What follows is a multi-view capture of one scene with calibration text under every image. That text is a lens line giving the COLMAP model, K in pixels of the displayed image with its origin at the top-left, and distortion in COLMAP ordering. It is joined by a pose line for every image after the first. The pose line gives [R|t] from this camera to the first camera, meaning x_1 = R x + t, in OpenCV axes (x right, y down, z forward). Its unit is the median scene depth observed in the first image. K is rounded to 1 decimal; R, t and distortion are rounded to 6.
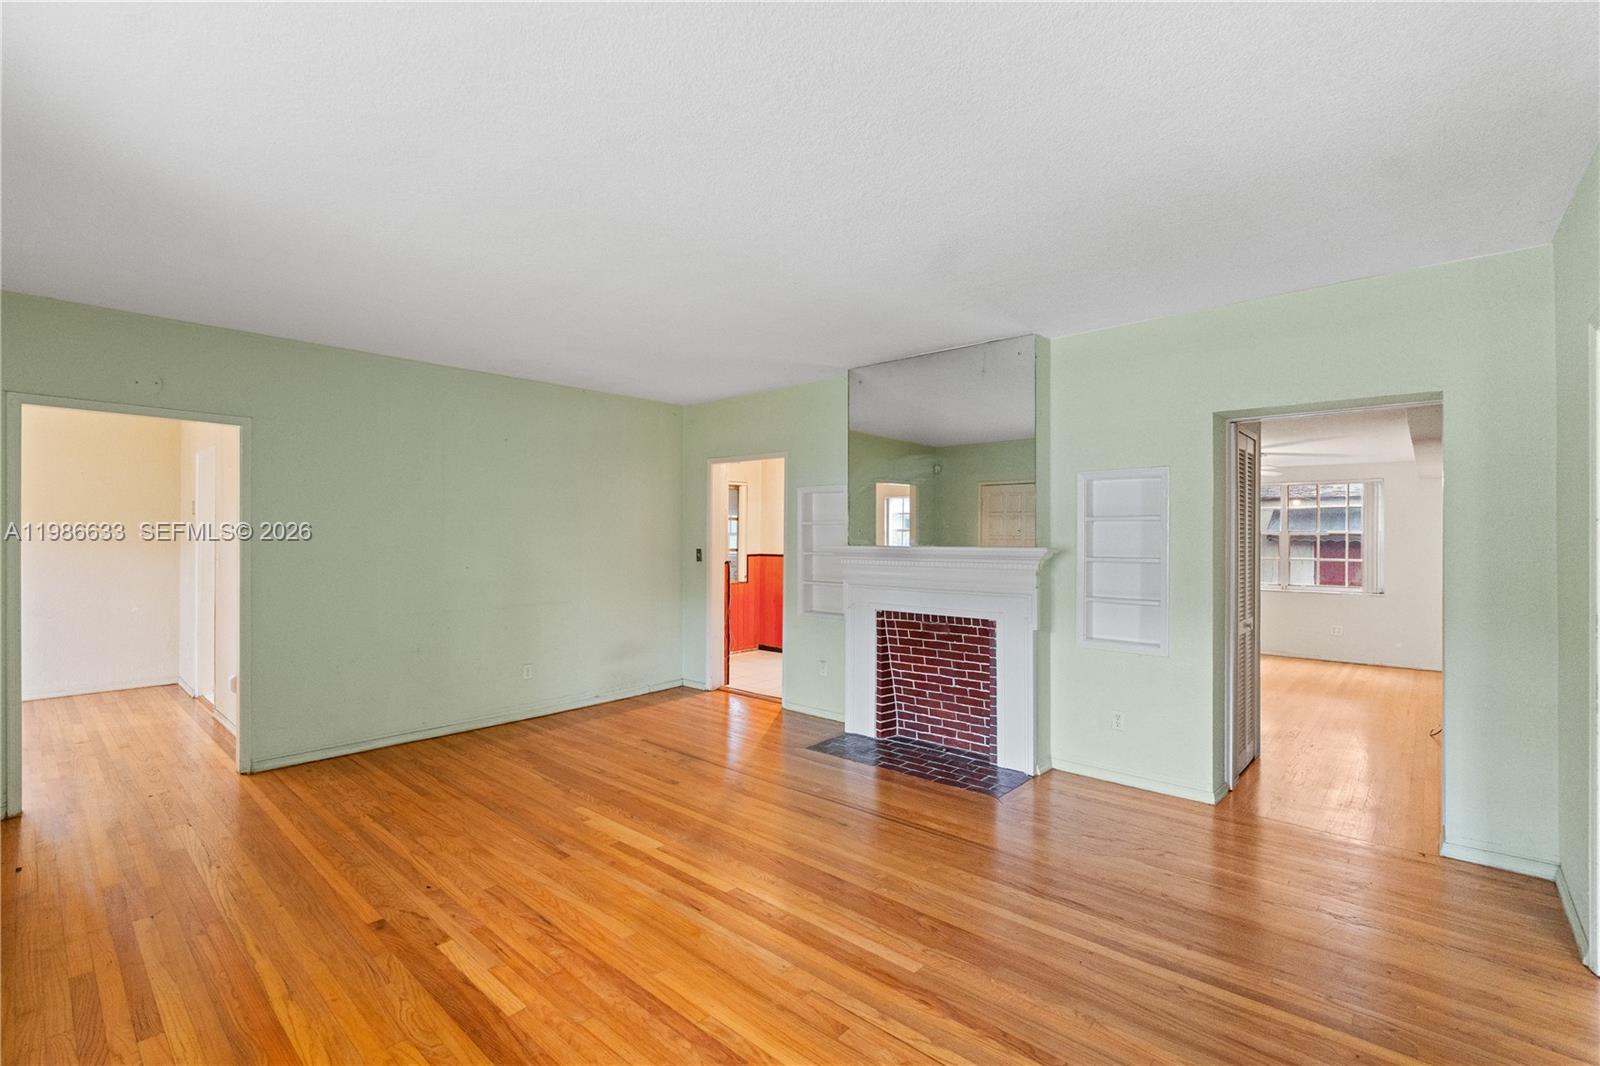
lens RADIAL K [[720.9, 0, 801.4], [0, 720.9, 529.1], [0, 0, 1]] dist [-0.006694, 0.000382]
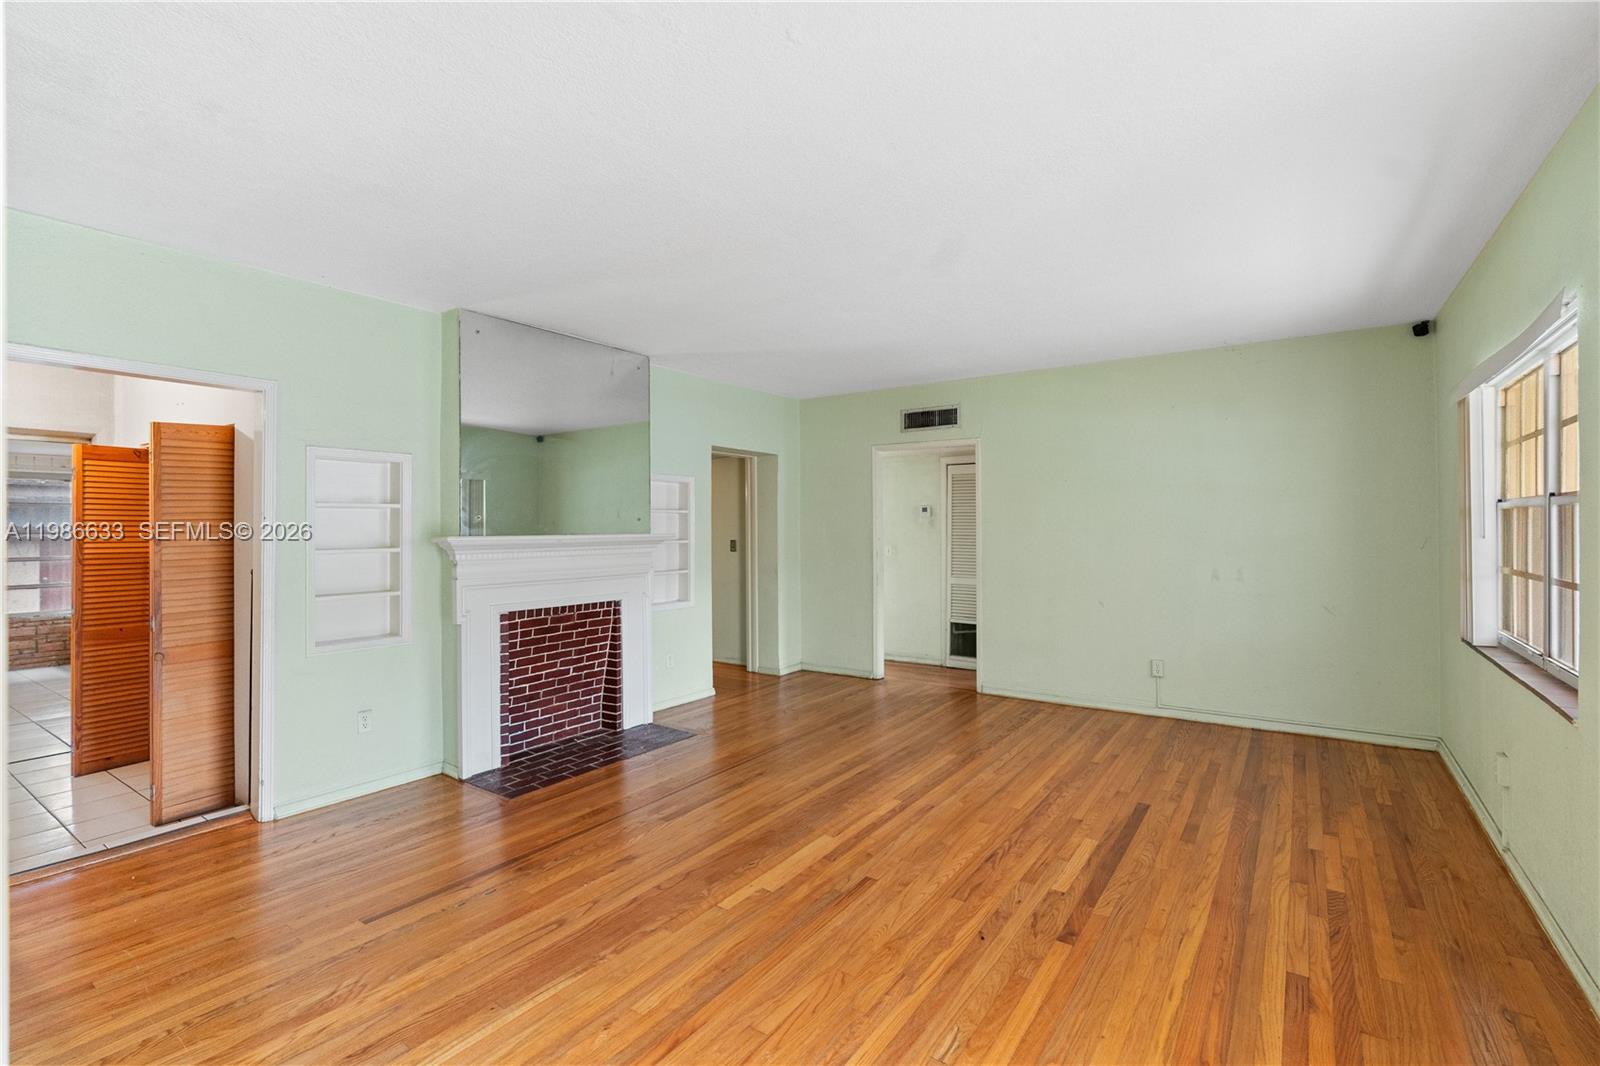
lens RADIAL K [[720.9, 0, 801.4], [0, 720.9, 529.1], [0, 0, 1]] dist [-0.006694, 0.000382]
pose [[-0.127767, -0.002066, 0.991802, -0.883968], [-0.004280, 0.999990, 0.001532, 0.015047], [-0.991795, -0.004050, -0.127775, 0.882653]]
